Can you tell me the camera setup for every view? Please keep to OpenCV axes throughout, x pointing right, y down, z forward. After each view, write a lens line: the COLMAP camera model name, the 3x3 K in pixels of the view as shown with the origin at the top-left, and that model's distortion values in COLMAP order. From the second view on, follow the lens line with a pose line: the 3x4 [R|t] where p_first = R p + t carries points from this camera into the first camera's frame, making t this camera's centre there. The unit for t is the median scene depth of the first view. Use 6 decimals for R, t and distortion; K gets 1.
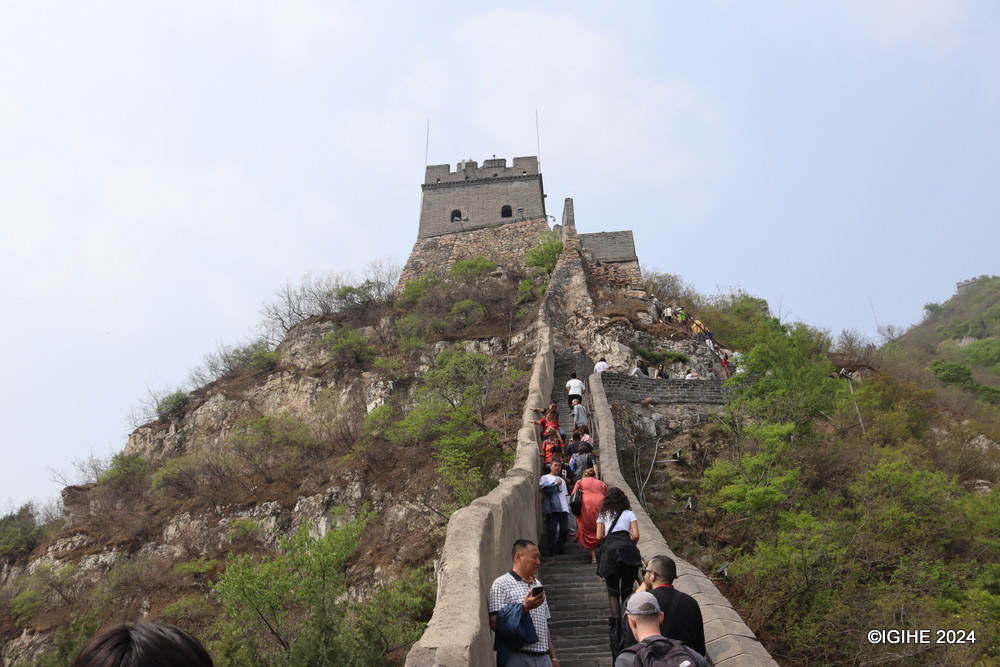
lens RADIAL K [[835.0, 0, 505.6], [0, 835.0, 326.9], [0, 0, 1]] dist [-0.167112, 0.144523]
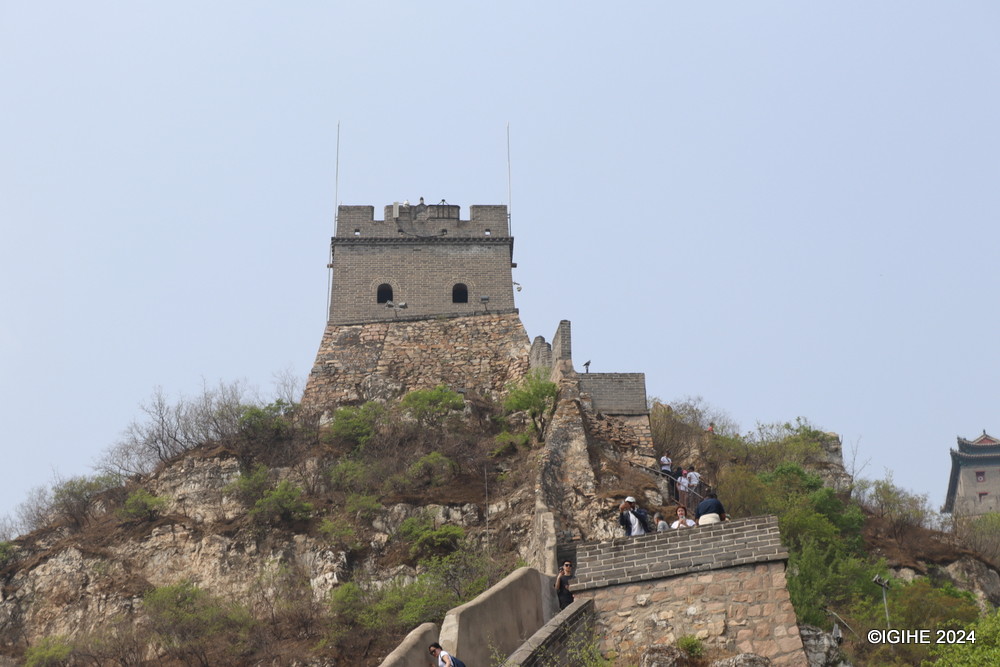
lens RADIAL K [[2374.8, 0, 502.1], [0, 2374.8, 330.2], [0, 0, 1]] dist [0.094533, 0.000000]
pose [[0.991214, 0.069243, 0.112692, -0.257552], [-0.070467, 0.997490, 0.006908, -0.177053], [-0.111931, -0.014788, 0.993606, -1.321425]]
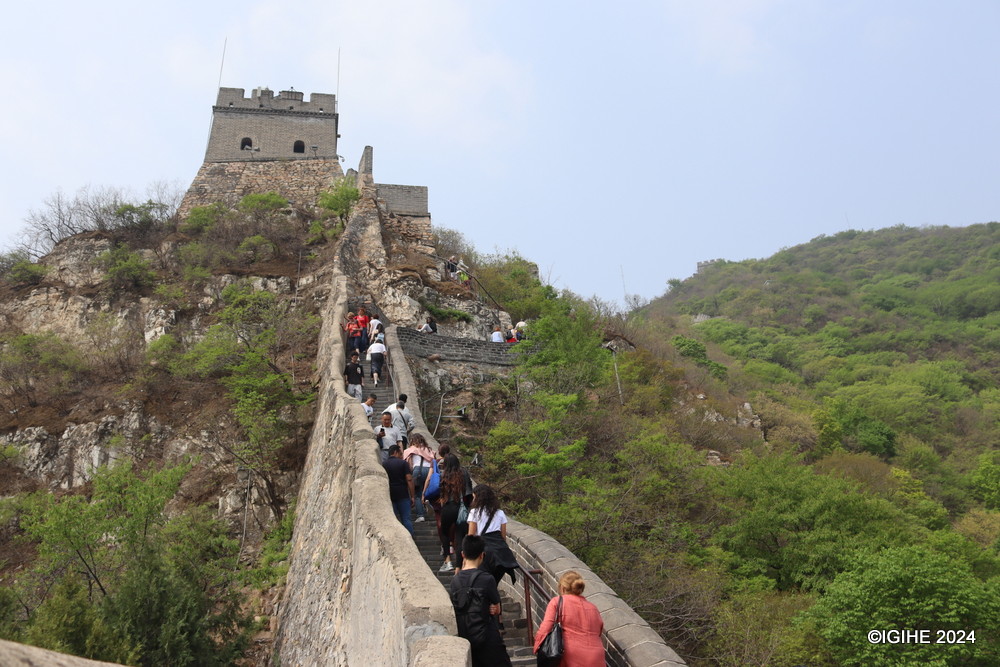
lens RADIAL K [[835.0, 0, 506.8], [0, 835.0, 324.7], [0, 0, 1]] dist [-0.167112, 0.144523]
pose [[0.951049, 0.094451, 0.294252, -0.044275], [-0.115317, 0.991841, 0.054346, -0.015104], [-0.286718, -0.085618, 0.954181, -0.026497]]
